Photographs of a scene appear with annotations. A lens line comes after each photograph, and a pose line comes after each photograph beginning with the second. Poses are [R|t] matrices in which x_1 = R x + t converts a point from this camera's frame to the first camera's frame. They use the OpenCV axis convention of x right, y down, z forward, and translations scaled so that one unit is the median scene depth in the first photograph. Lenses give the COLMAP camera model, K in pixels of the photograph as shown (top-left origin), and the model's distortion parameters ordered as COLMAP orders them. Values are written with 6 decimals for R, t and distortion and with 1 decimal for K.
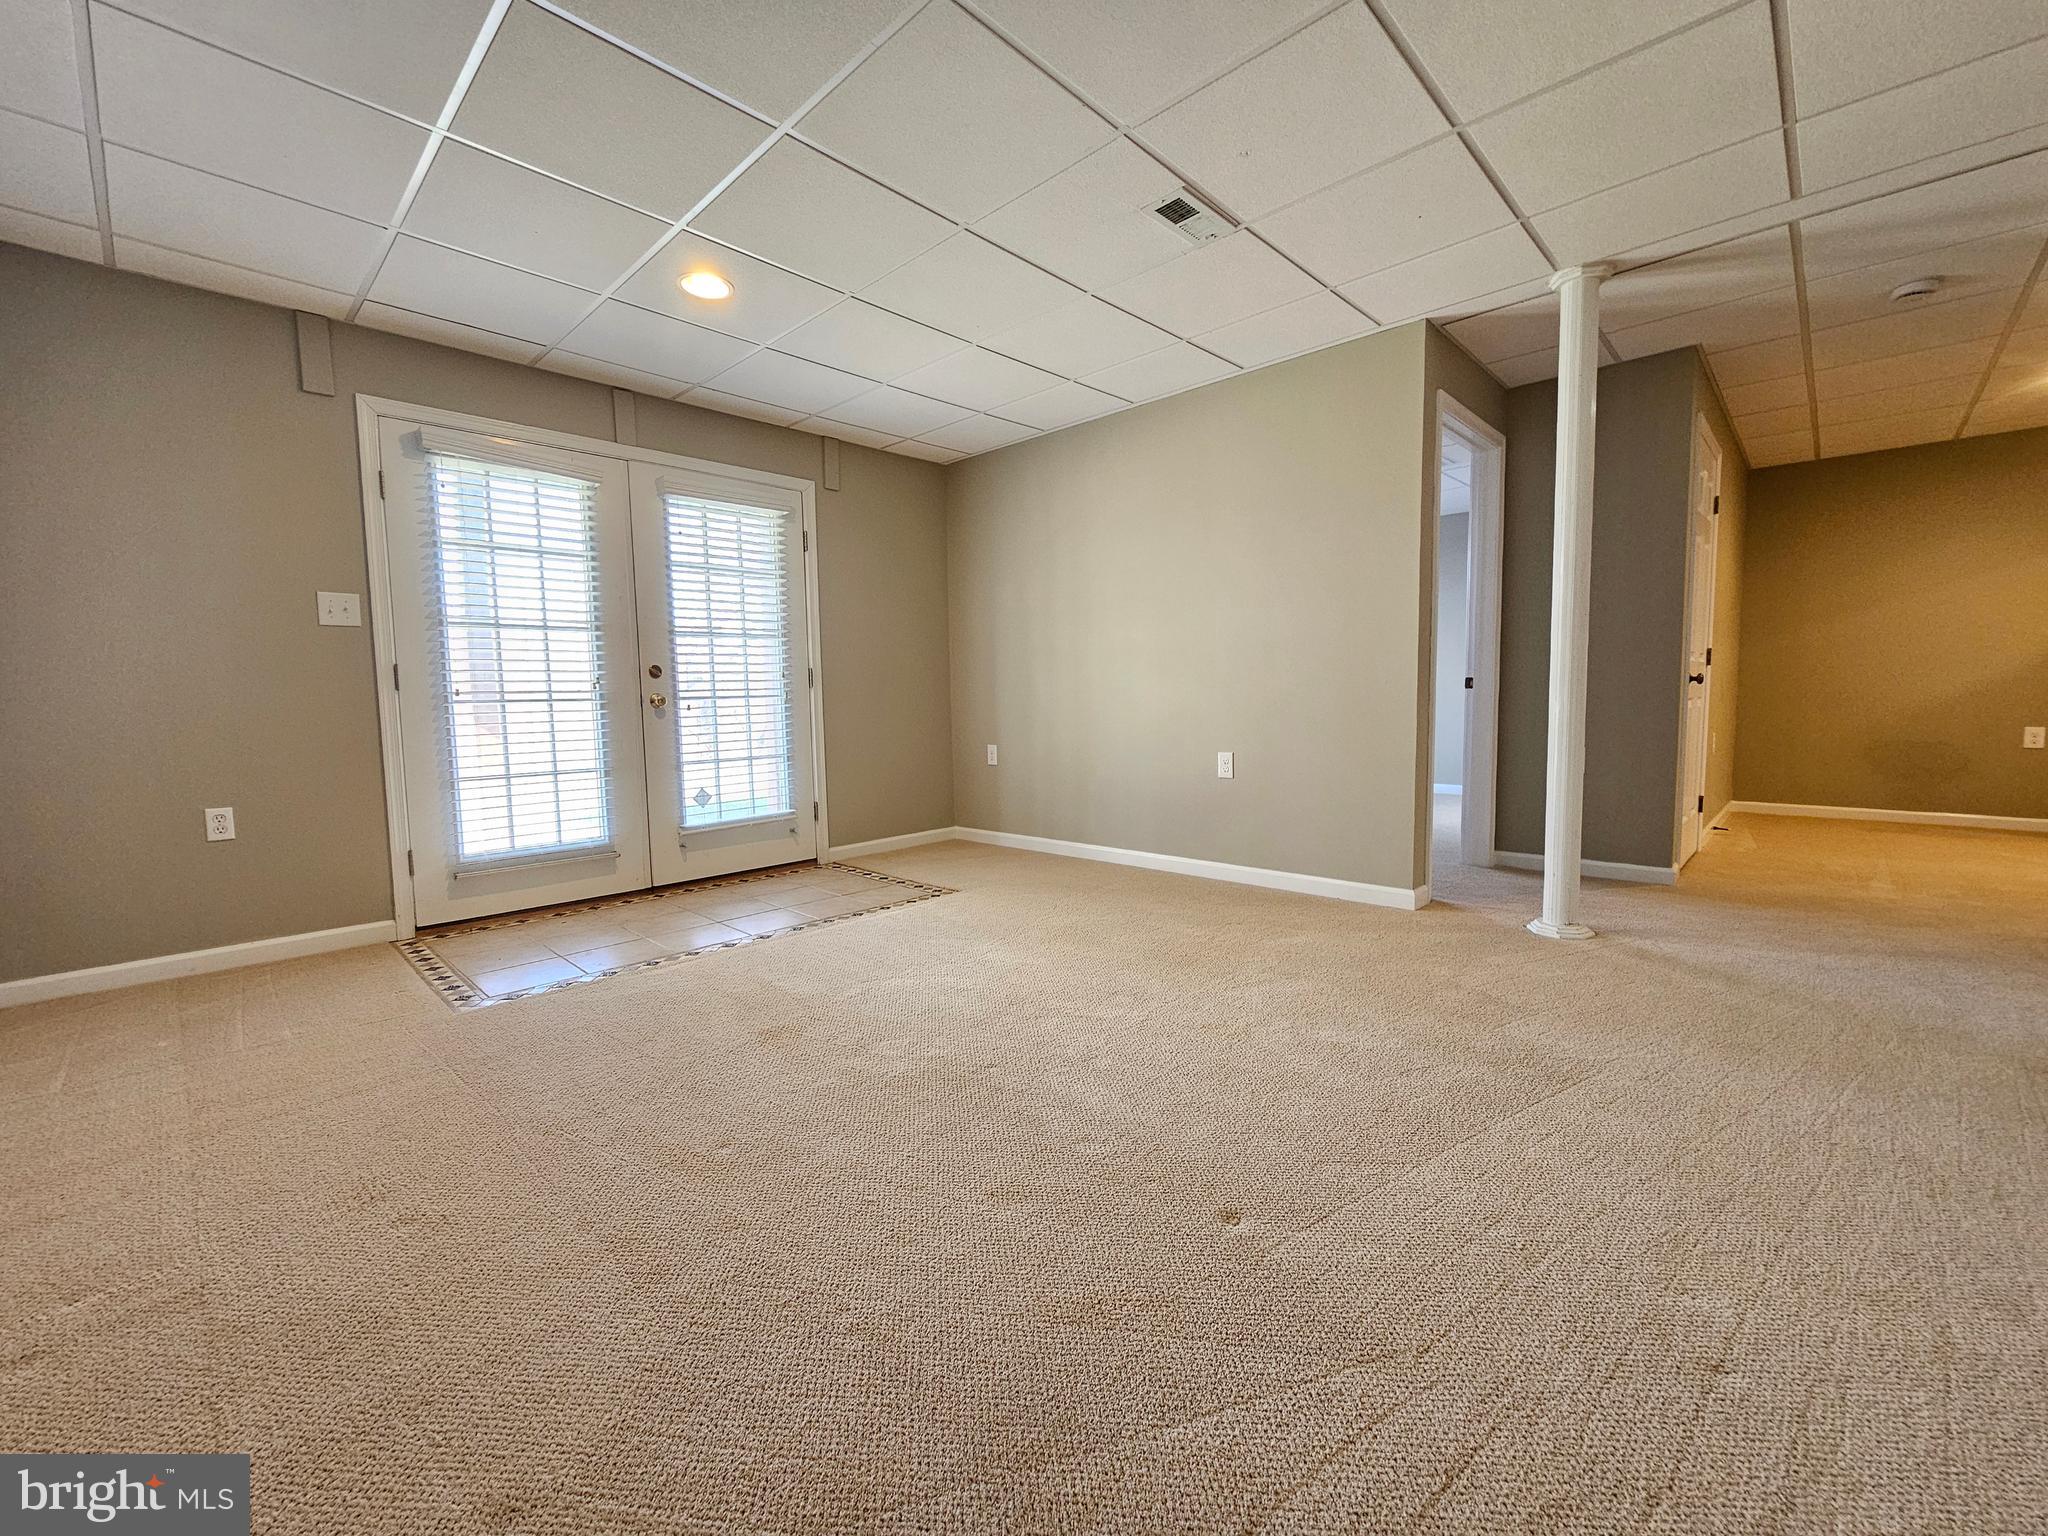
lens RADIAL K [[844.2, 0, 1033.4], [0, 844.2, 763.9], [0, 0, 1]] dist [-0.001075, 0.000423]
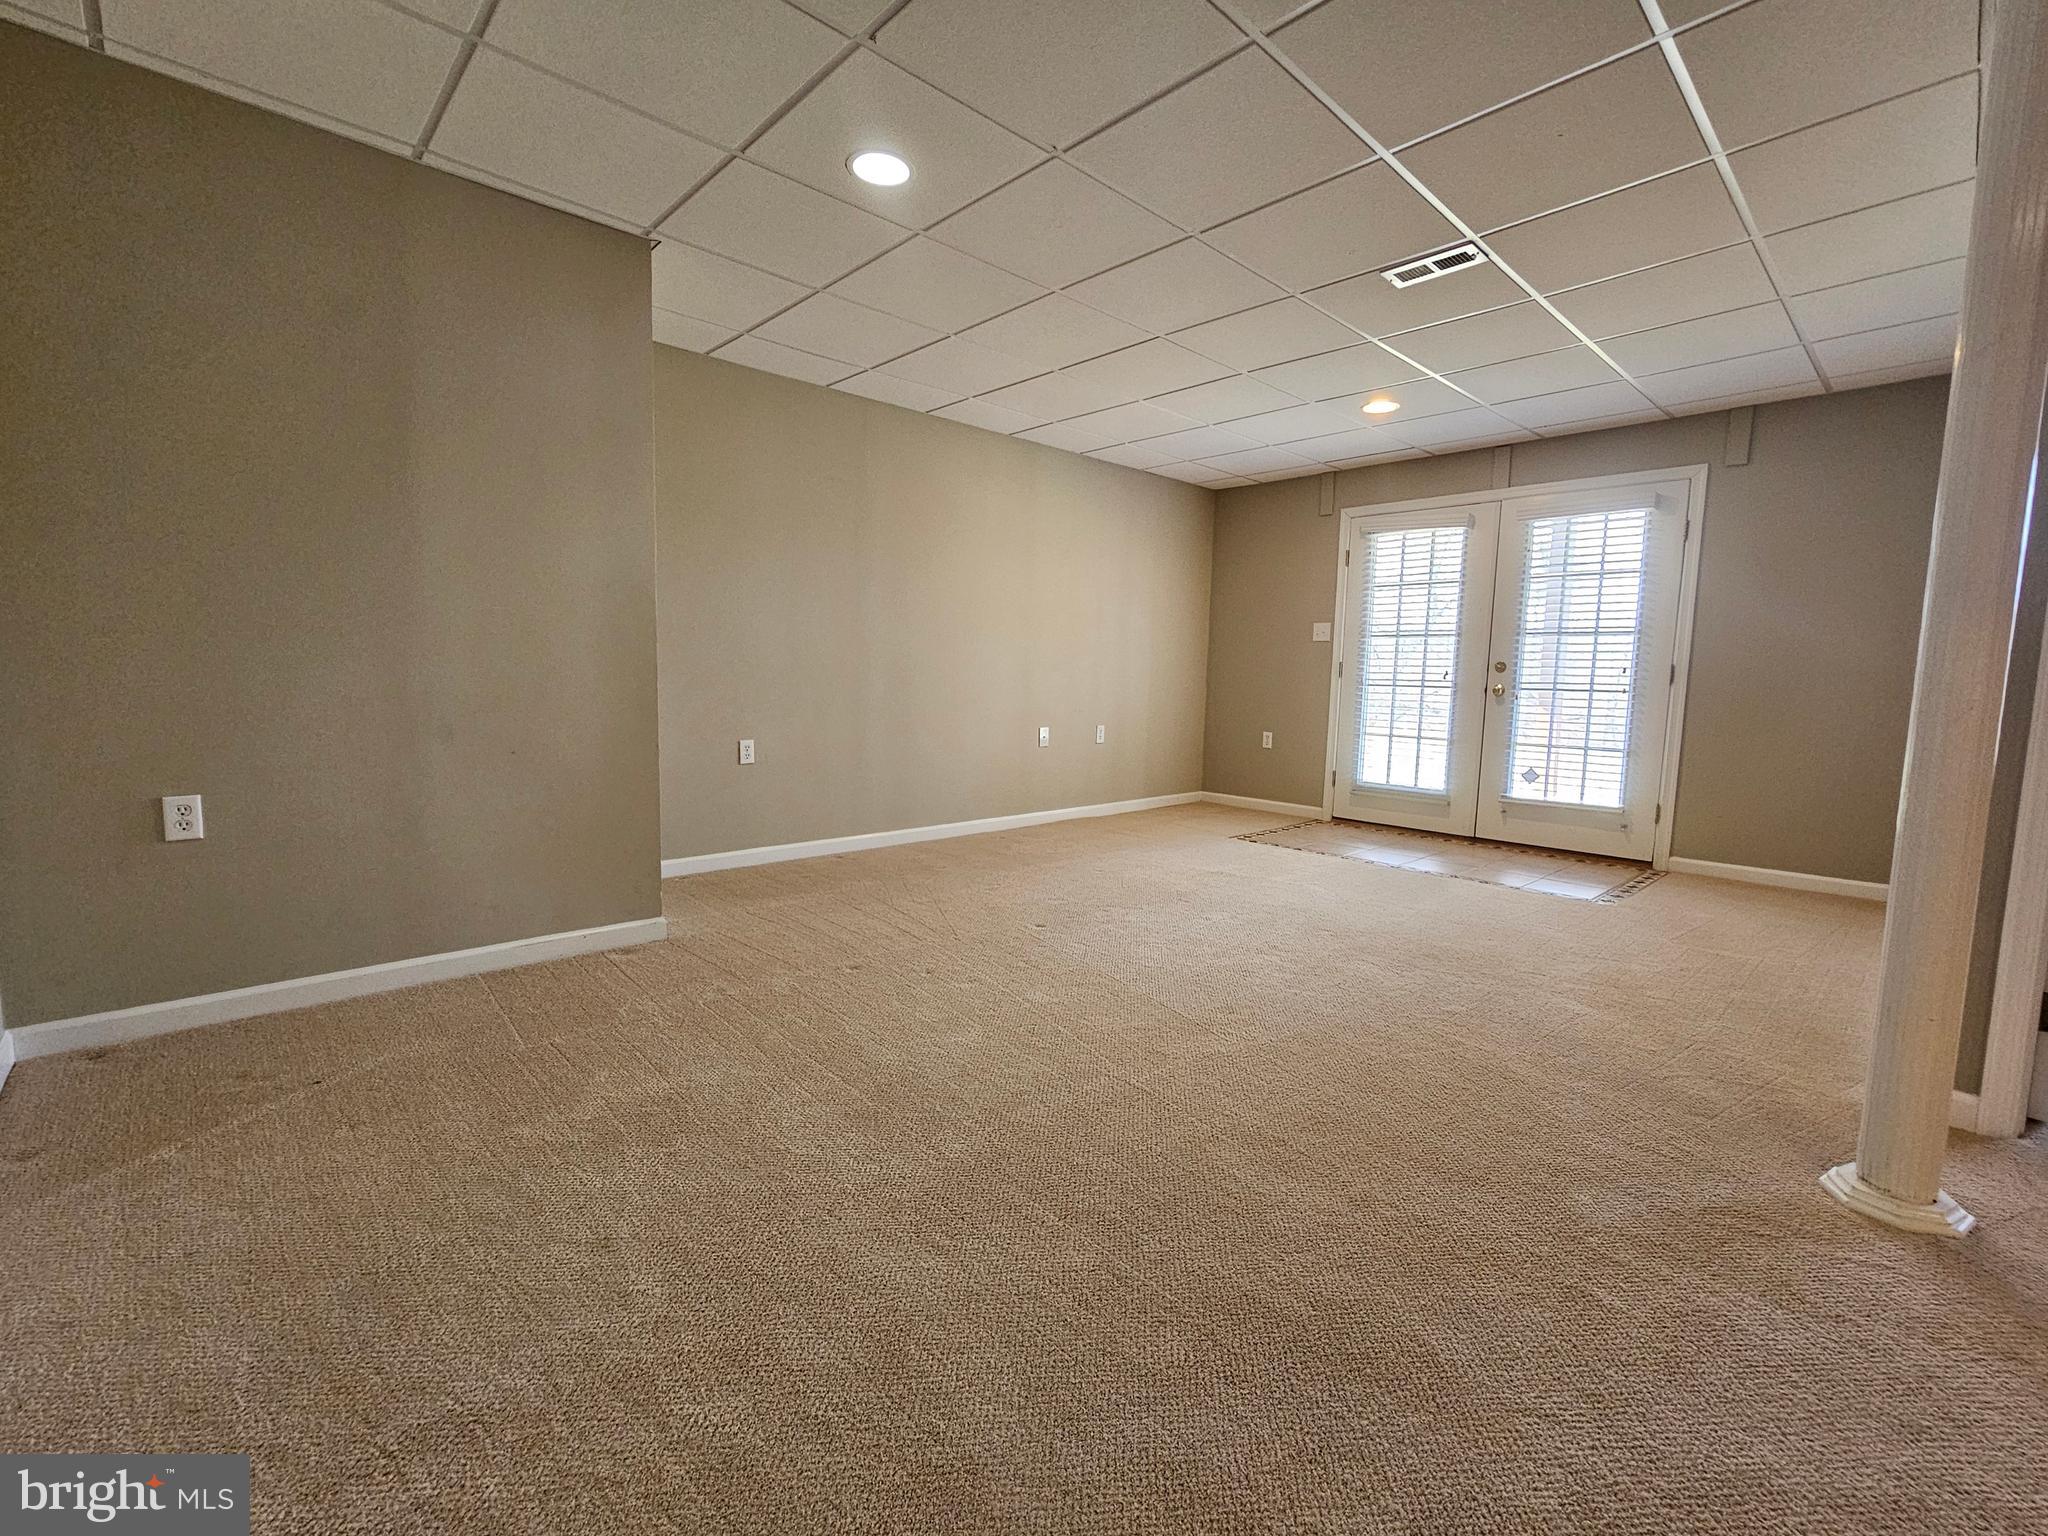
lens RADIAL K [[901.6, 0, 1032.9], [0, 901.6, 766.6], [0, 0, 1]] dist [-0.001729, -0.000005]
pose [[-0.059577, 0.116159, -0.991442, 0.910700], [-0.106850, 0.986758, 0.122031, -0.052159], [0.992489, 0.113206, -0.046376, 0.389591]]
